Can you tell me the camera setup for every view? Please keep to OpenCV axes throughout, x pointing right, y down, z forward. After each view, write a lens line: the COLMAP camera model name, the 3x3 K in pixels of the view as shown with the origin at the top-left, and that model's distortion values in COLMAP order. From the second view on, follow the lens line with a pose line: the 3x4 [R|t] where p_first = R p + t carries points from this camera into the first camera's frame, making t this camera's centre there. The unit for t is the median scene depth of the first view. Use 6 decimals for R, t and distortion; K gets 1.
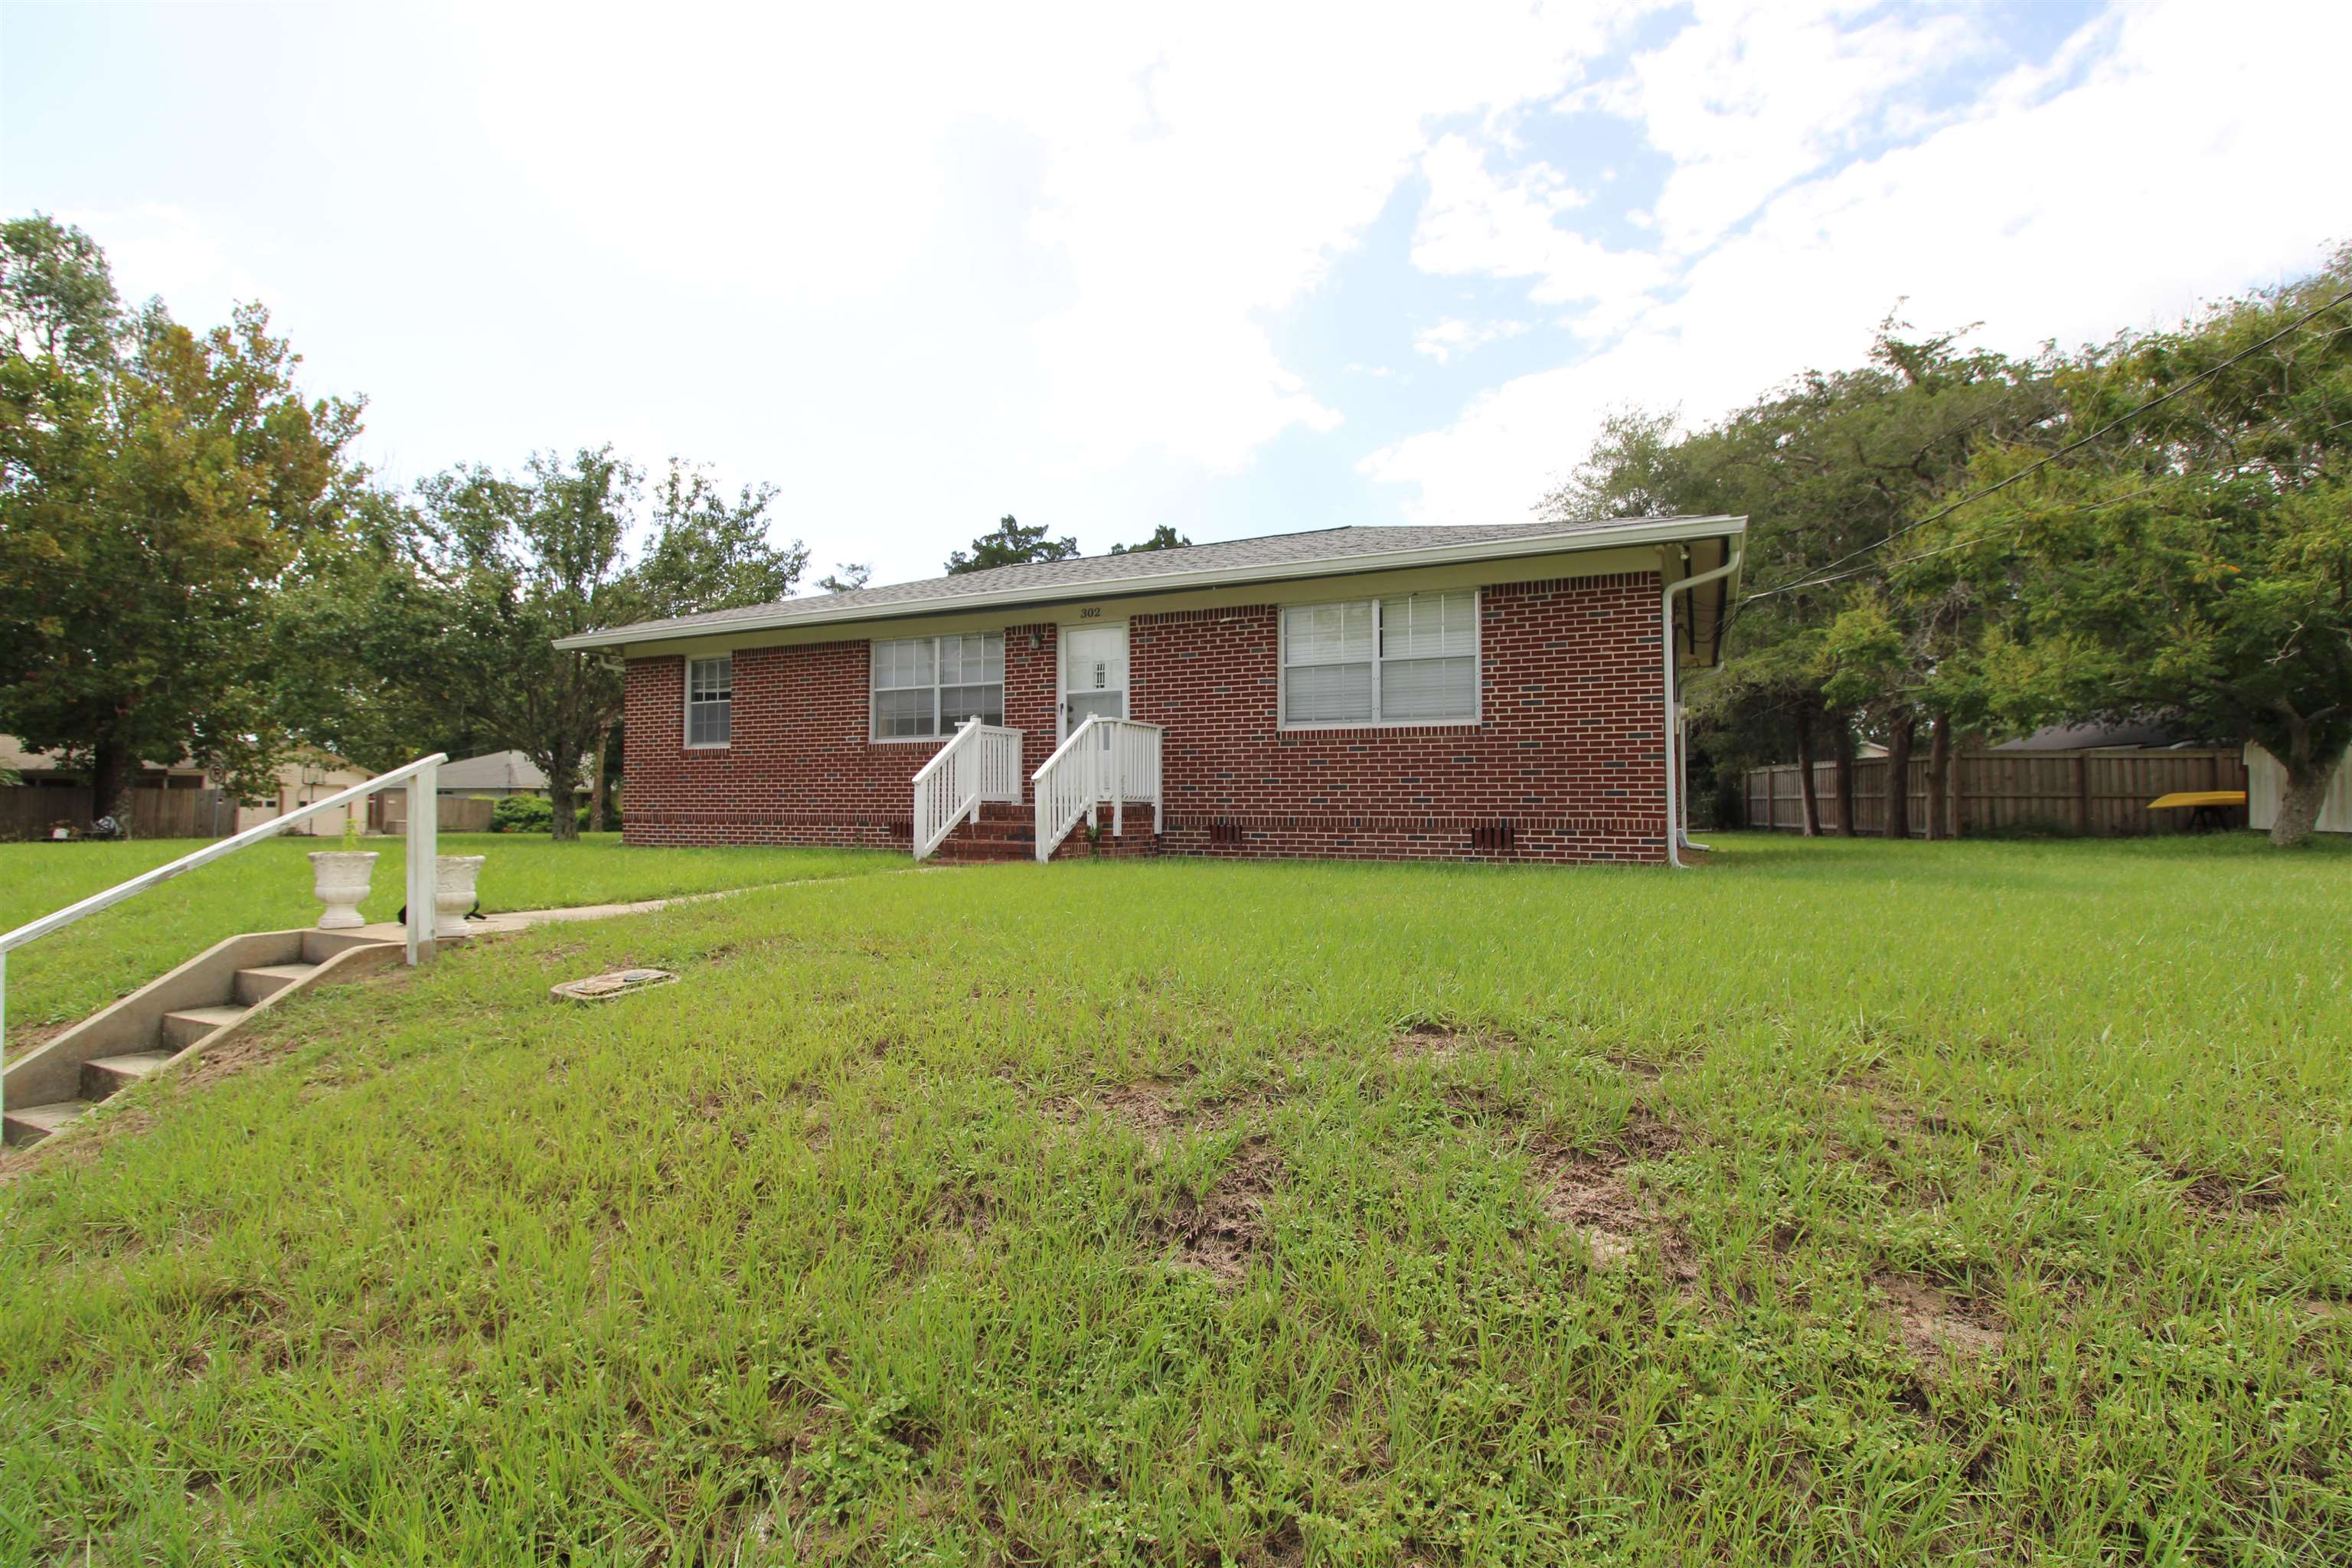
lens RADIAL K [[1097.7, 0, 1171.8], [0, 1097.7, 770.8], [0, 0, 1]] dist [0.002277, -0.016230]
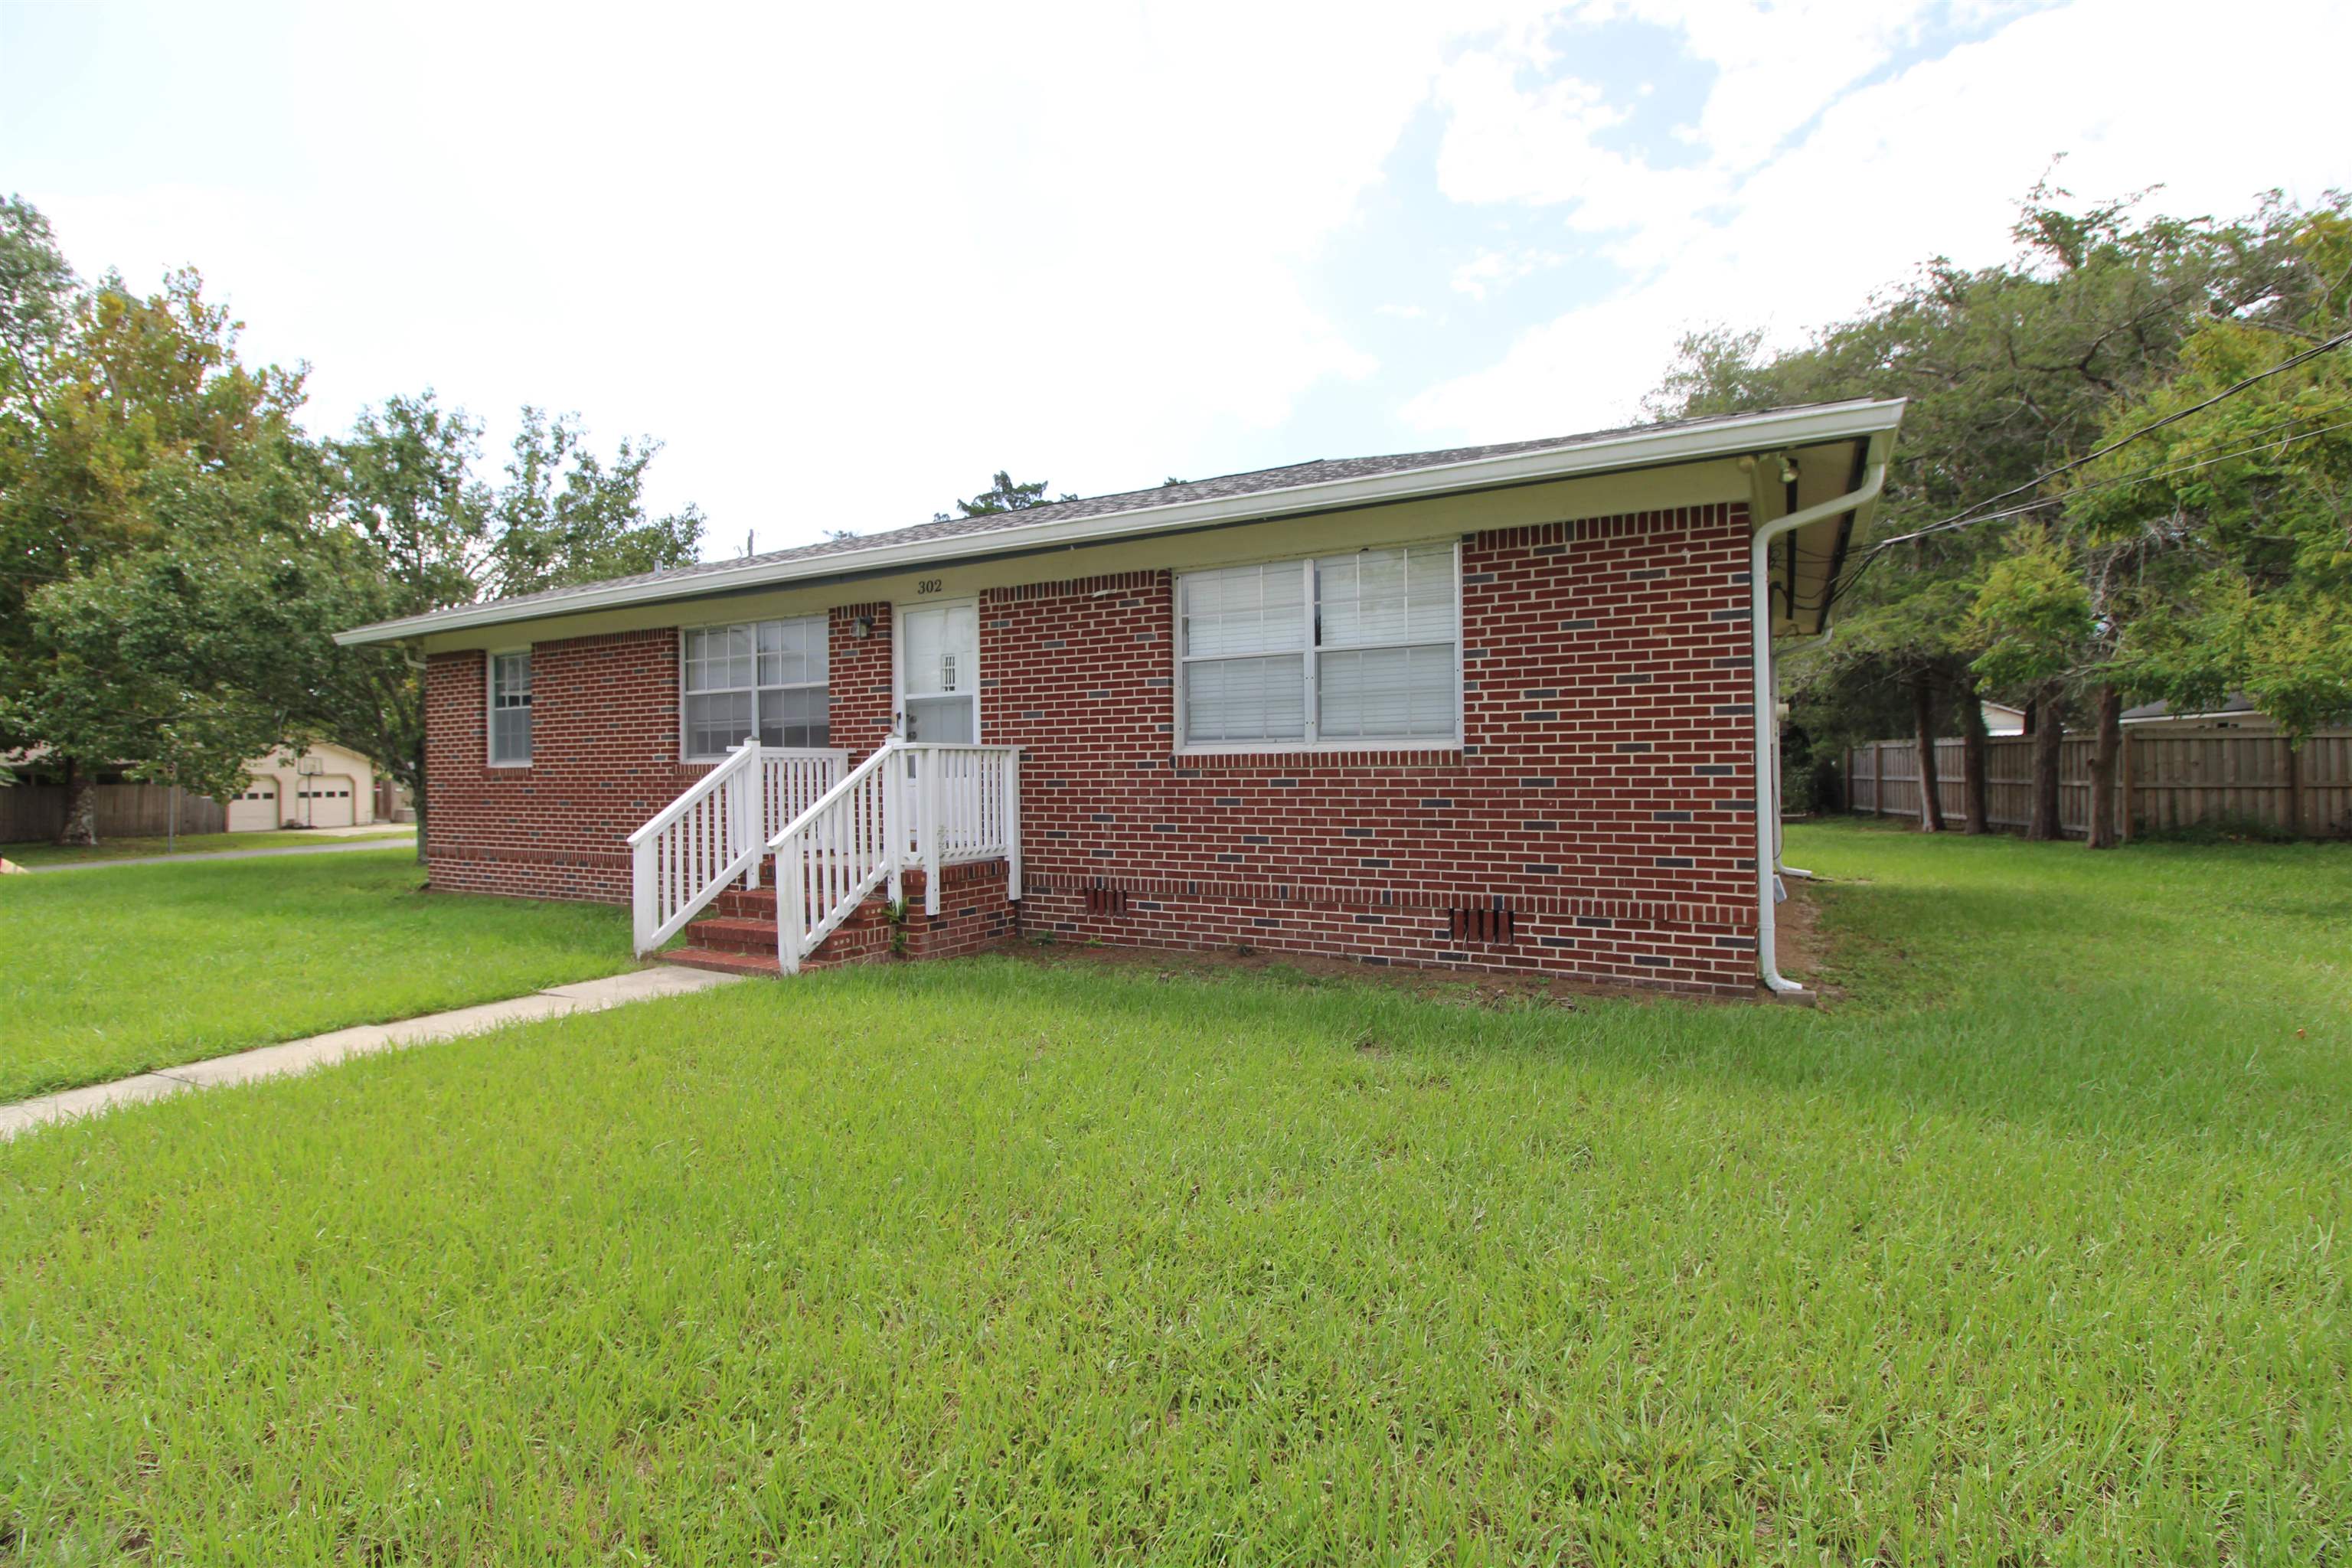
lens RADIAL K [[1097.7, 0, 1171.8], [0, 1097.7, 770.8], [0, 0, 1]] dist [0.002277, -0.016230]
pose [[0.997972, -0.012936, -0.062330, 0.102758], [0.015099, 0.999295, 0.034359, -0.037061], [0.061841, -0.035230, 0.997464, 0.233559]]
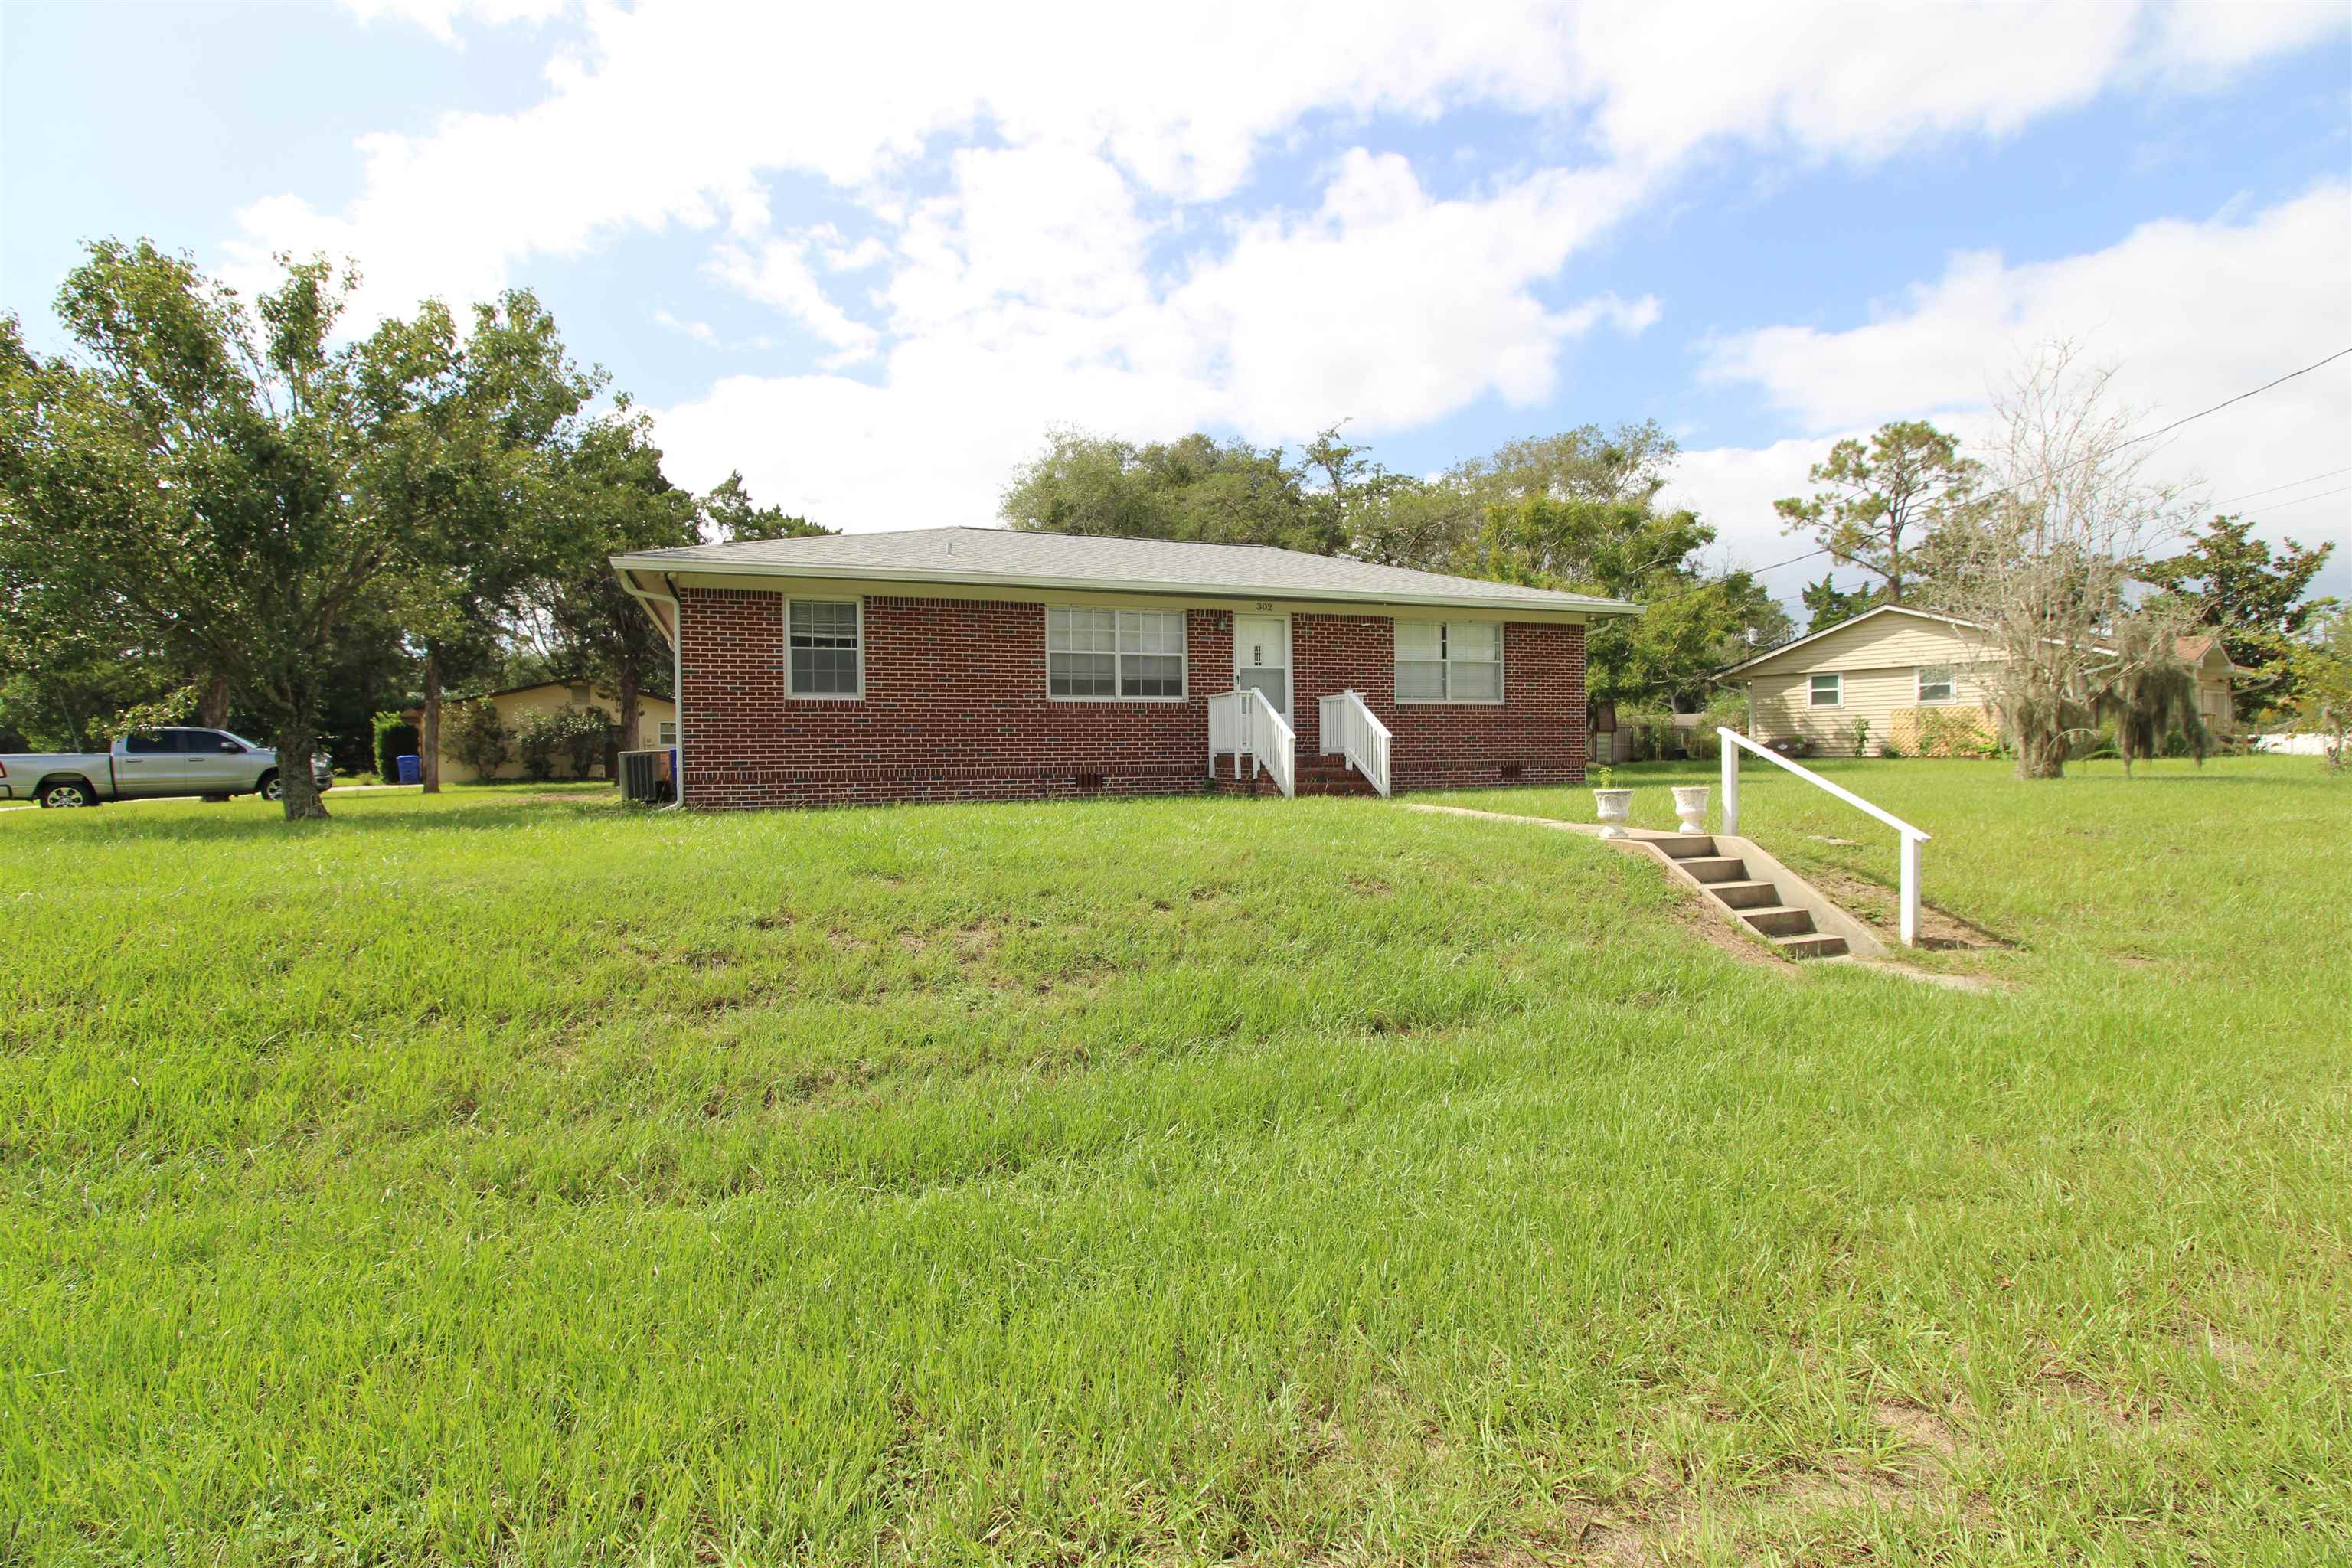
lens RADIAL K [[1097.7, 0, 1171.8], [0, 1097.7, 770.8], [0, 0, 1]] dist [0.002277, -0.016230]
pose [[0.677239, -0.023330, 0.735393, -0.888957], [-0.014371, 0.998887, 0.044923, -0.006219], [-0.735623, -0.040992, 0.676150, 0.161071]]
